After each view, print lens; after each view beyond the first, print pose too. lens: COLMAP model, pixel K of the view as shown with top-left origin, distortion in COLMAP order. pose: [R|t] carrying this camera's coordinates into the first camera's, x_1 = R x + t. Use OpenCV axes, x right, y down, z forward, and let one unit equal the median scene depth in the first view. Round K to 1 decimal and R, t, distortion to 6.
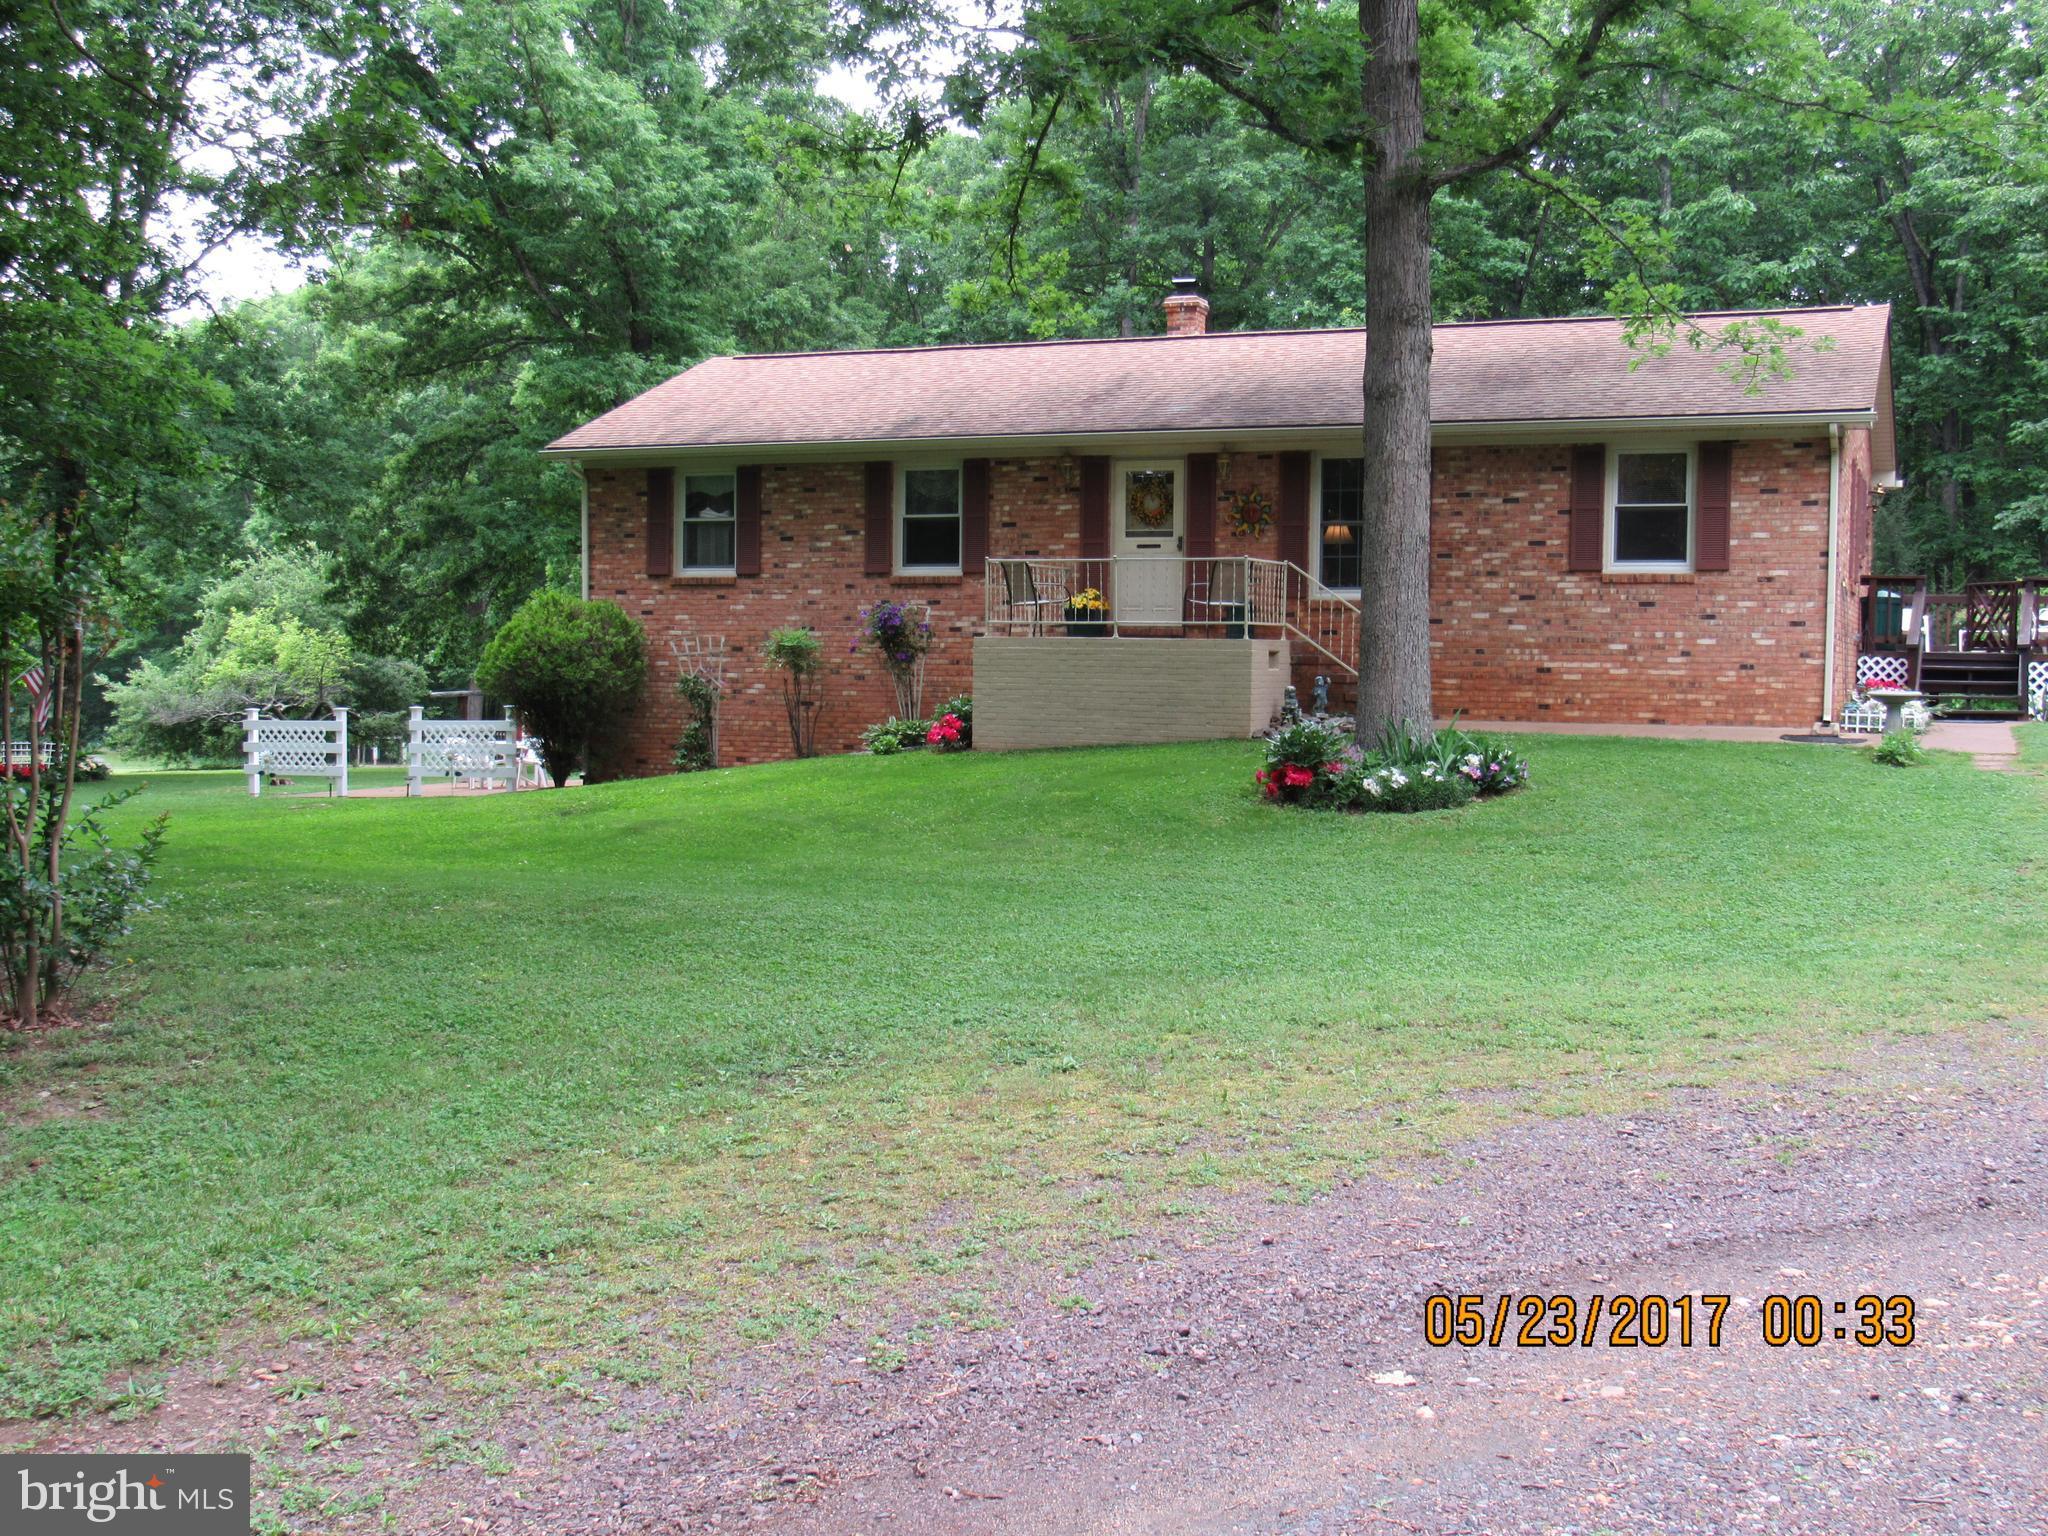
lens RADIAL K [[2286.6, 0, 1023.5], [0, 2286.6, 765.9], [0, 0, 1]] dist [-0.027019, 0.000000]
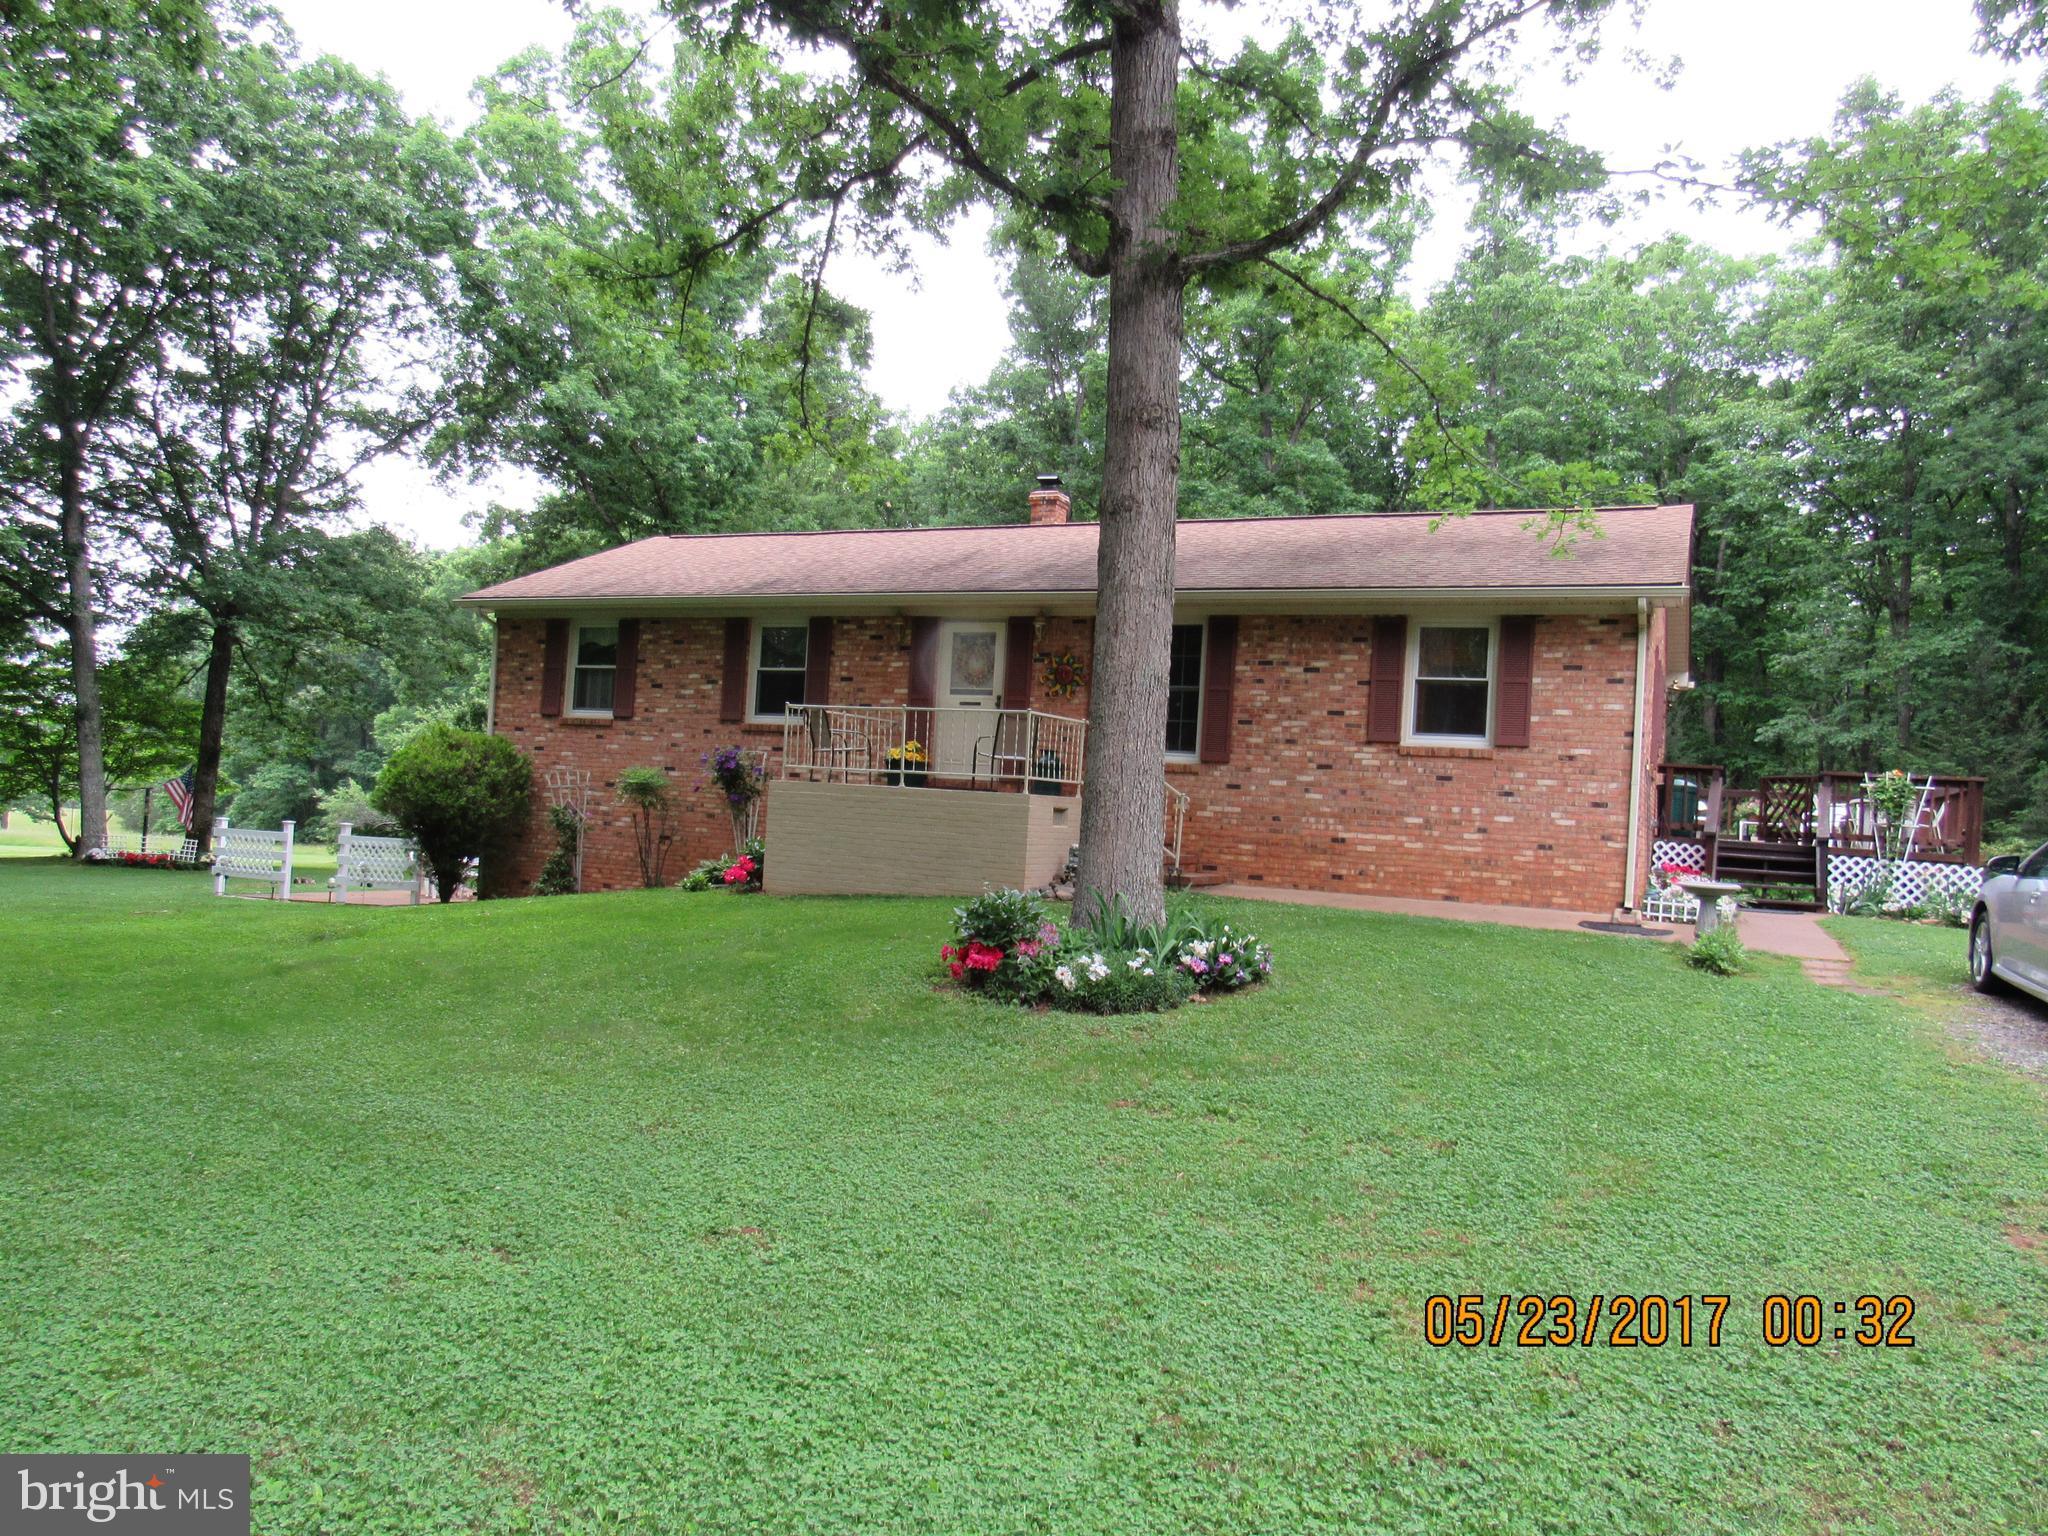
lens RADIAL K [[1468.3, 0, 1019.2], [0, 1468.3, 775.0], [0, 0, 1]] dist [-0.030745, 0.014847]
pose [[0.998017, 0.046839, -0.042047, 0.113689], [-0.049757, 0.996217, -0.071244, -0.017689], [0.038551, 0.073195, 0.996572, 0.353613]]
